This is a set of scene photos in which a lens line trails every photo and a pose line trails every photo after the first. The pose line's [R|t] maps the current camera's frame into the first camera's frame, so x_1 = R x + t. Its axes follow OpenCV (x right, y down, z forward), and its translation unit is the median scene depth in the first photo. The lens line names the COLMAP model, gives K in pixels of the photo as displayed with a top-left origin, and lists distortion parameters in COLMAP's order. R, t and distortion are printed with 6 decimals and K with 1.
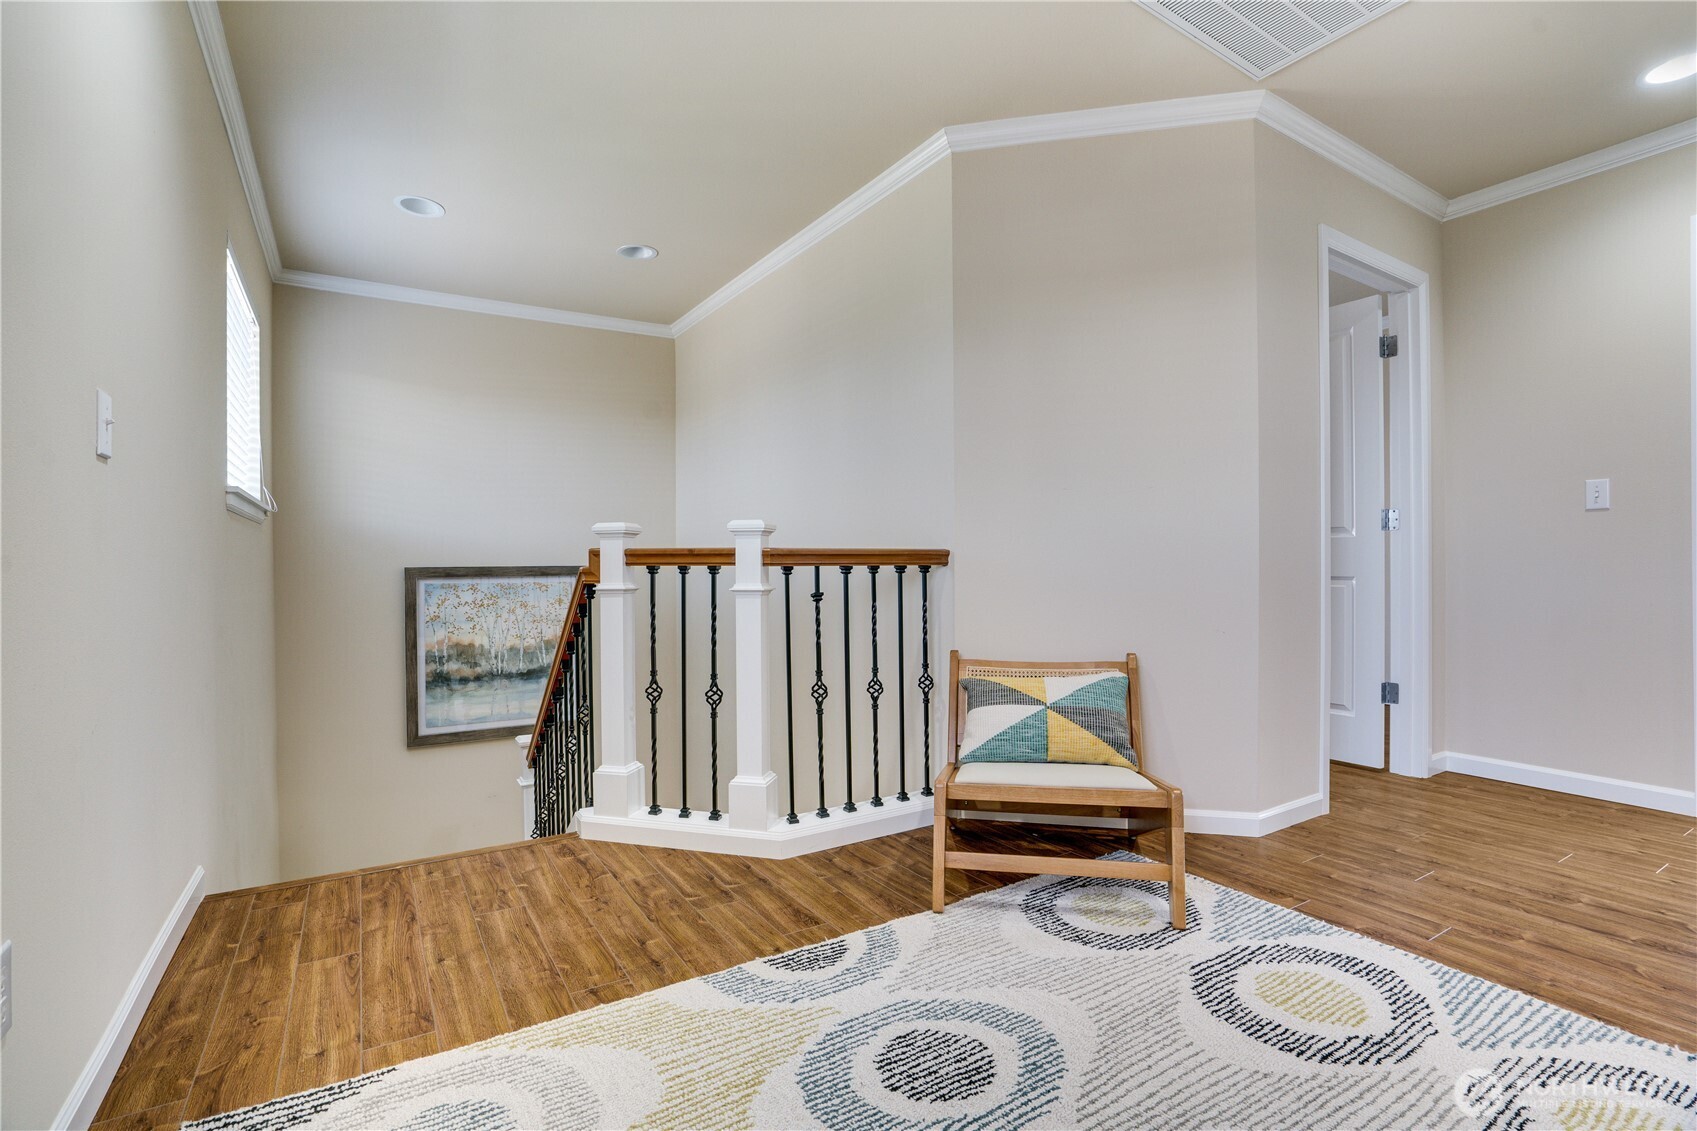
lens RADIAL K [[786.2, 0, 852.4], [0, 786.2, 567.4], [0, 0, 1]] dist [-0.006099, 0.004931]
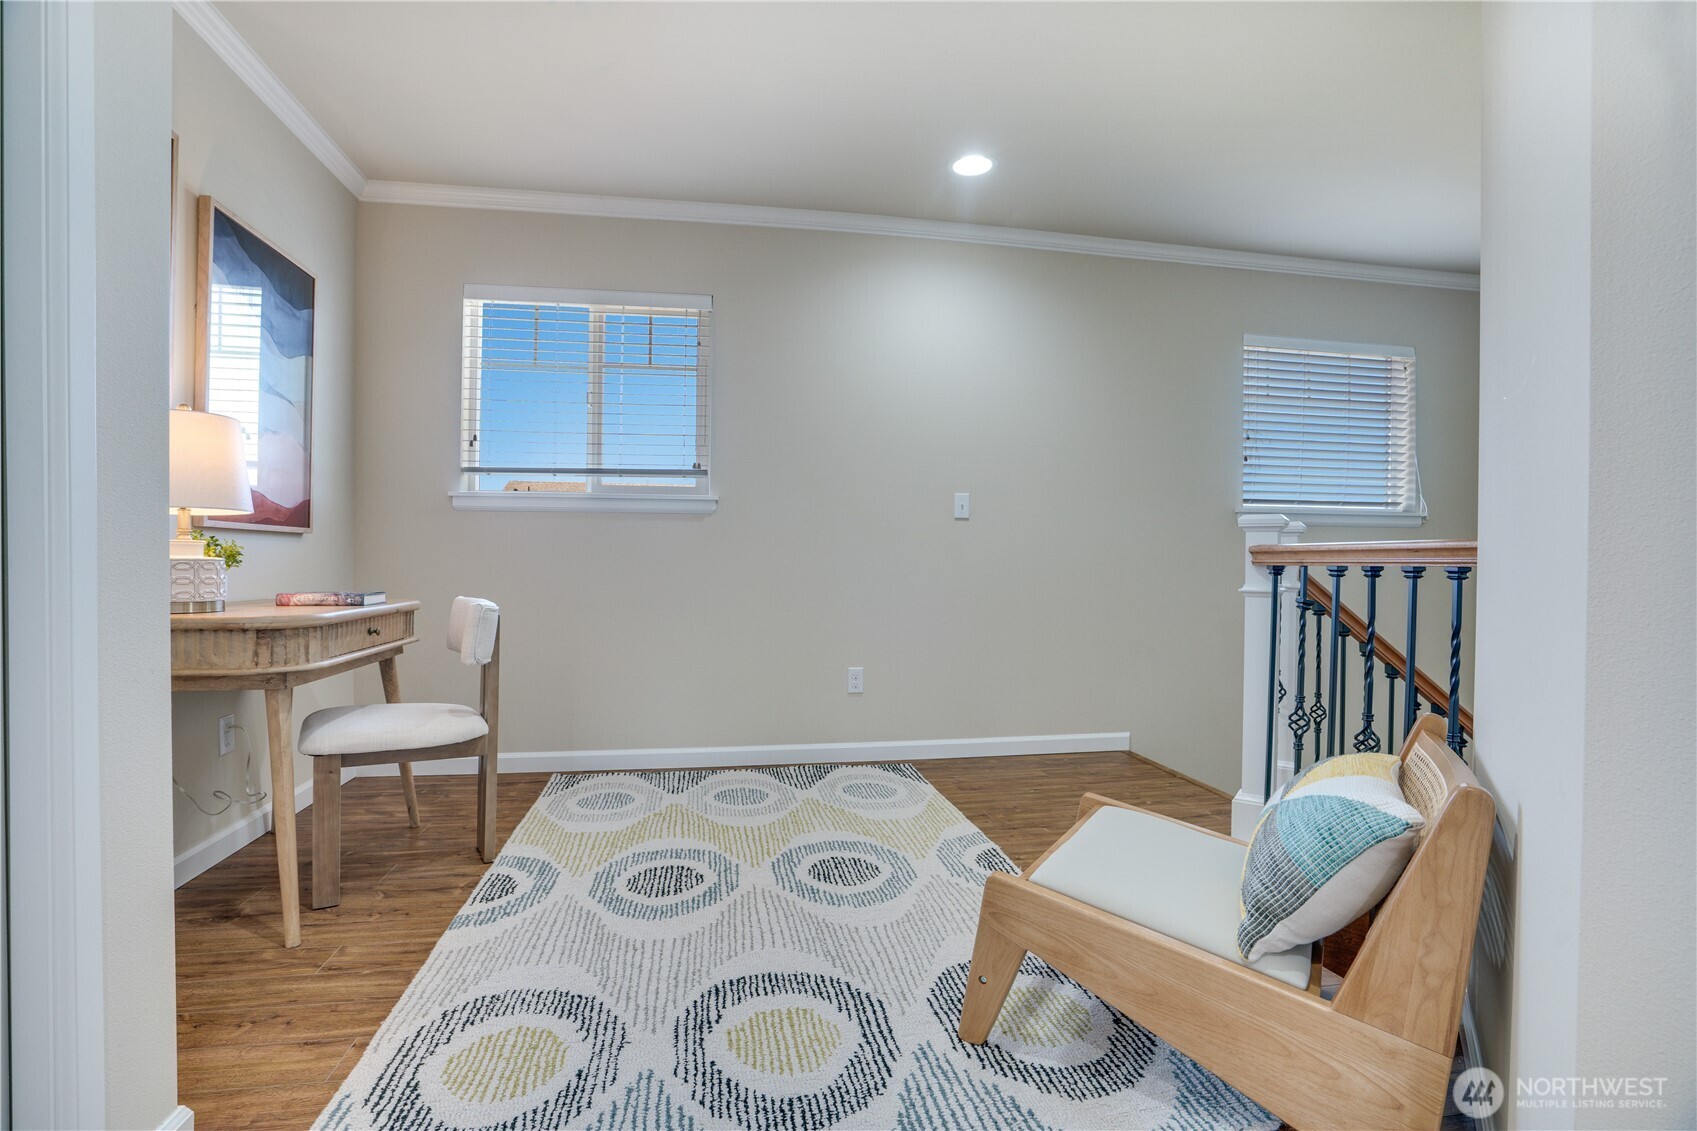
lens RADIAL K [[786.2, 0, 854.8], [0, 786.2, 572.6], [0, 0, 1]] dist [-0.006099, 0.004931]
pose [[-0.381749, 0.005158, -0.924252, 1.355100], [0.000065, 0.999985, 0.005554, 0.000731], [0.924266, 0.002060, -0.381743, 1.385344]]
